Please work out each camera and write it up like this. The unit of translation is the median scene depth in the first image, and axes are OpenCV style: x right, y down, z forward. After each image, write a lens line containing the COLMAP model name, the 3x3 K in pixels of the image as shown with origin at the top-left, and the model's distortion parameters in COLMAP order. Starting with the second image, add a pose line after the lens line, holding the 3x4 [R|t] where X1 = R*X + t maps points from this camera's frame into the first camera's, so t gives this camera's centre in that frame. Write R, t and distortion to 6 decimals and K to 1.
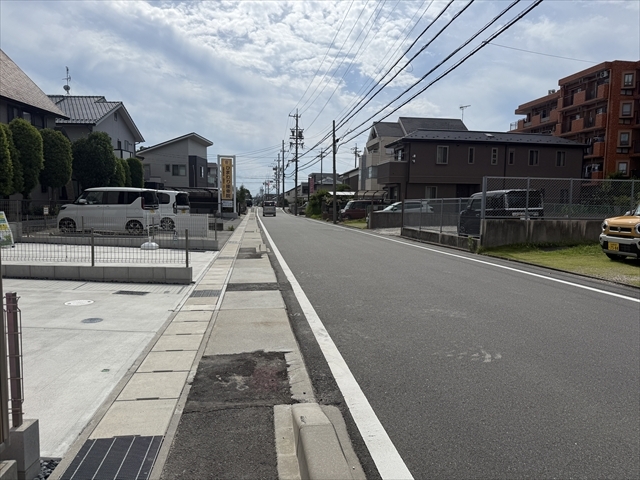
lens RADIAL K [[448.2, 0, 320.0], [0, 448.2, 240.0], [0, 0, 1]] dist [0.105992, -0.152426]
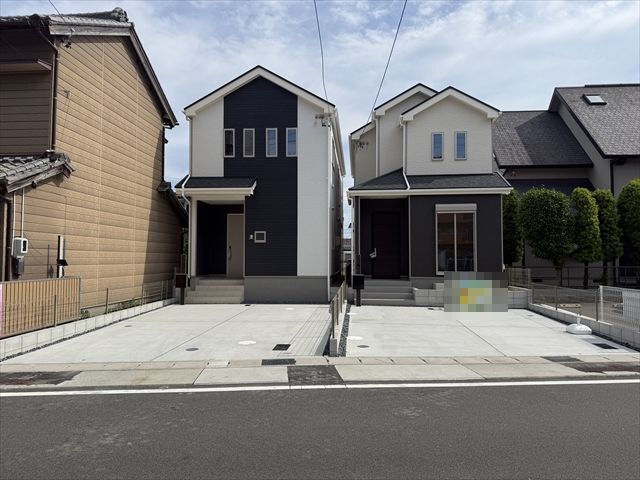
lens RADIAL K [[450.6, 0, 320.0], [0, 450.6, 240.0], [0, 0, 1]] dist [0.101444, -0.113092]
pose [[-0.058018, -0.055307, -0.996782, 0.154665], [-0.080010, 0.995510, -0.050580, -0.022194], [0.995104, 0.076818, -0.062183, 0.214609]]
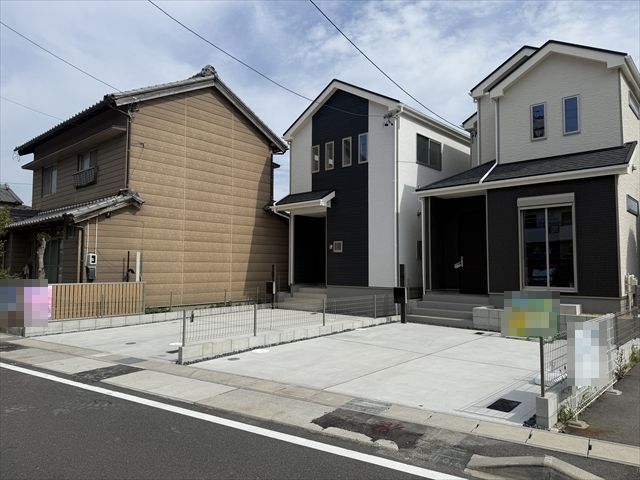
lens RADIAL K [[444.6, 0, 320.0], [0, 444.6, 240.0], [0, 0, 1]] dist [0.101069, -0.154750]
pose [[-0.657511, -0.062927, -0.750812, 0.060581], [-0.071547, 0.997218, -0.020922, -0.038944], [0.750040, 0.039962, -0.660184, 0.402353]]
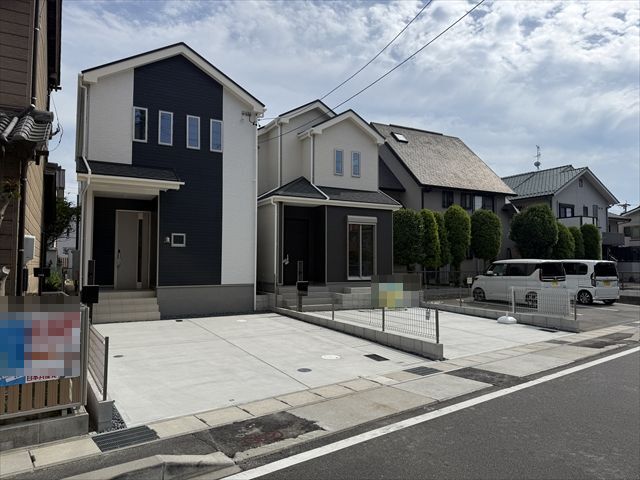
lens RADIAL K [[448.2, 0, 320.0], [0, 448.2, 240.0], [0, 0, 1]] dist [0.105992, -0.152426]
pose [[0.503993, -0.057287, -0.861806, 0.105328], [-0.064168, 0.992557, -0.103505, -0.011336], [0.861321, 0.107466, 0.496565, 0.044276]]
